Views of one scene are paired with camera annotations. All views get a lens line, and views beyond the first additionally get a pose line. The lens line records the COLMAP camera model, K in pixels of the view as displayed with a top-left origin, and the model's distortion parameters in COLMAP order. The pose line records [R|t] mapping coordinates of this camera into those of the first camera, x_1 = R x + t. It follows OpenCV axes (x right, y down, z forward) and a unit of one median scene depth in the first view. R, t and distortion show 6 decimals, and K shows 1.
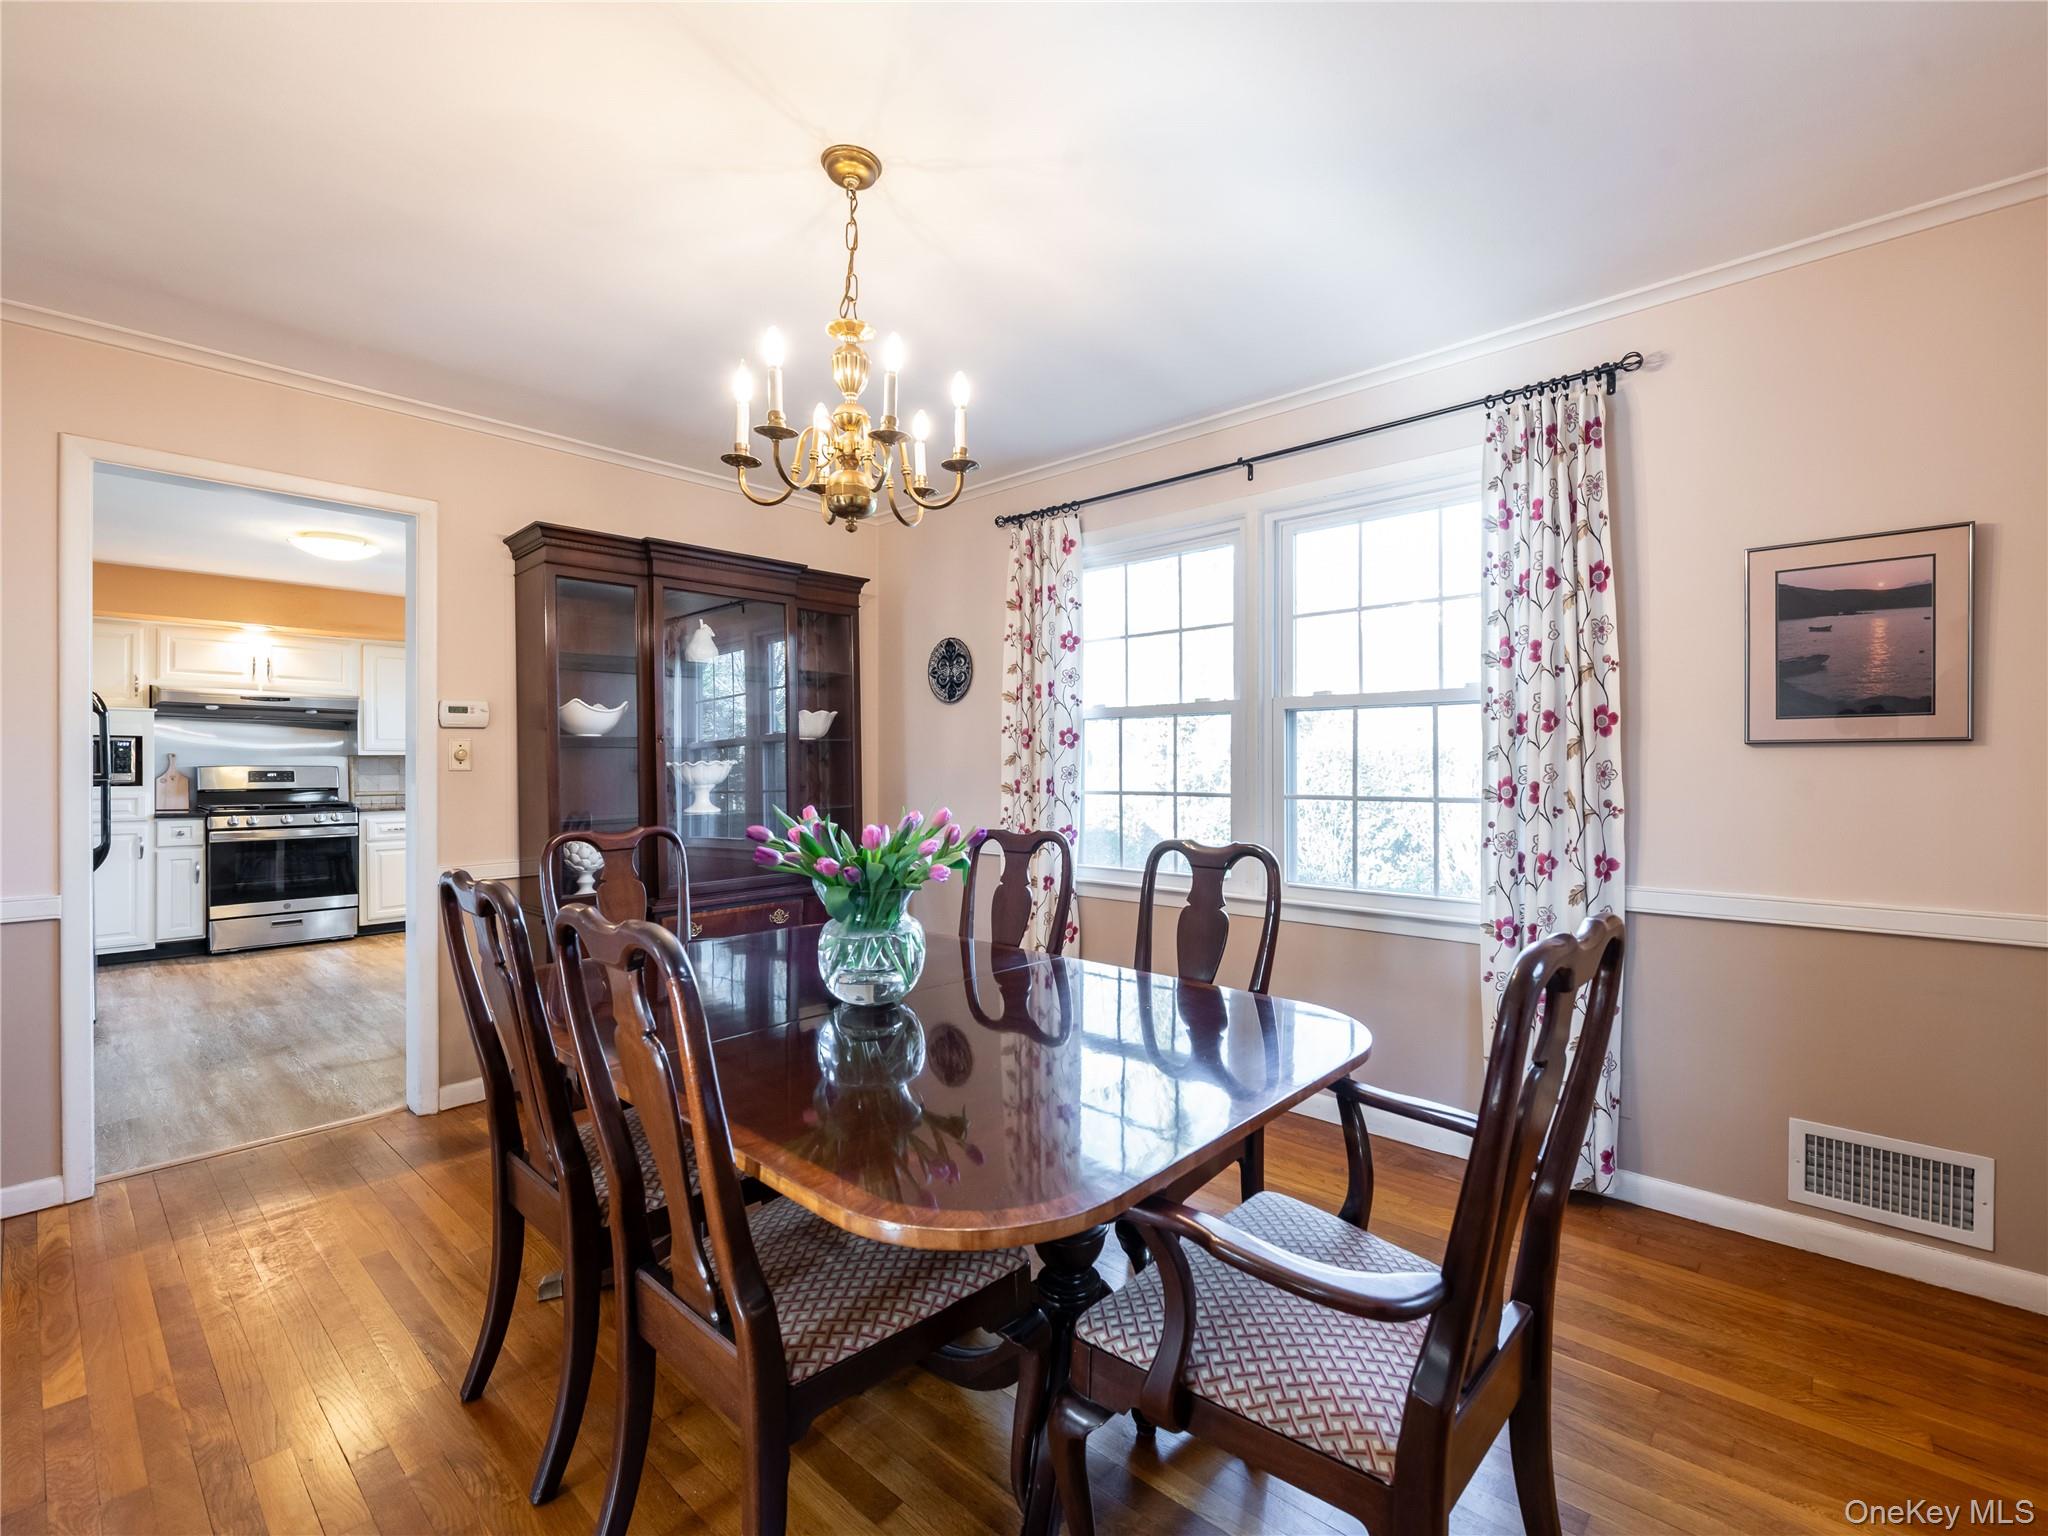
lens RADIAL K [[904.2, 0, 1027.0], [0, 904.2, 770.9], [0, 0, 1]] dist [-0.011646, -0.000873]
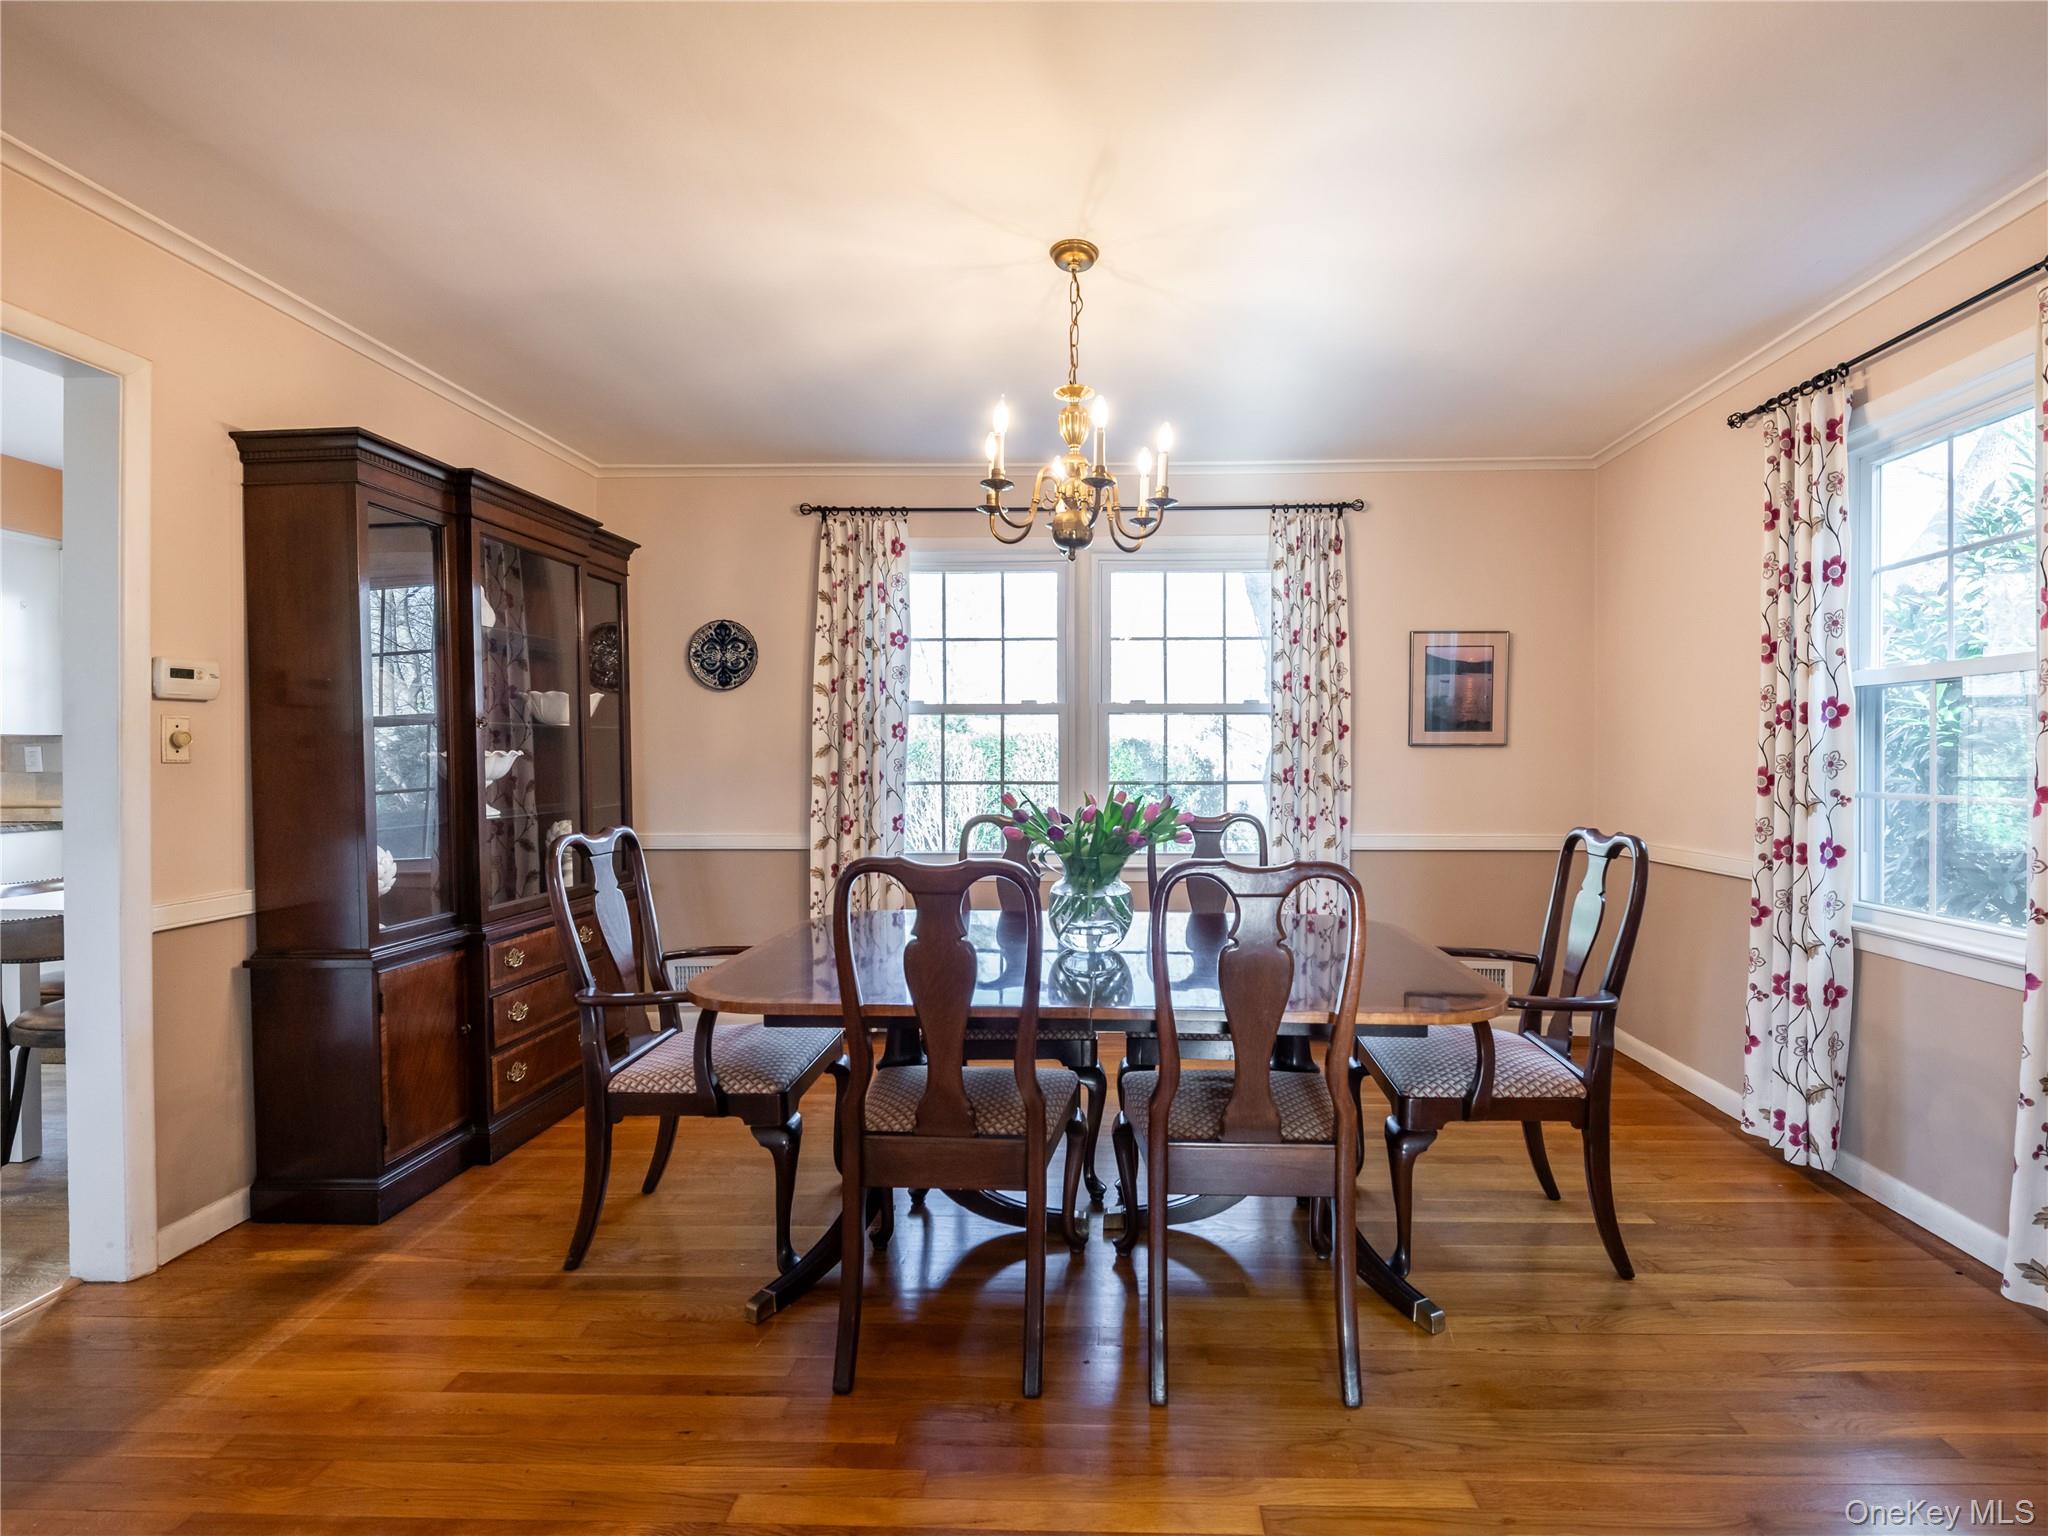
lens RADIAL K [[998.3, 0, 1025.5], [0, 998.3, 767.4], [0, 0, 1]] dist [-0.016497, -0.000094]
pose [[0.766427, -0.003708, 0.642320, -0.637815], [0.002002, 0.999992, 0.003384, 0.002198], [-0.642328, -0.001307, 0.766429, 0.016709]]
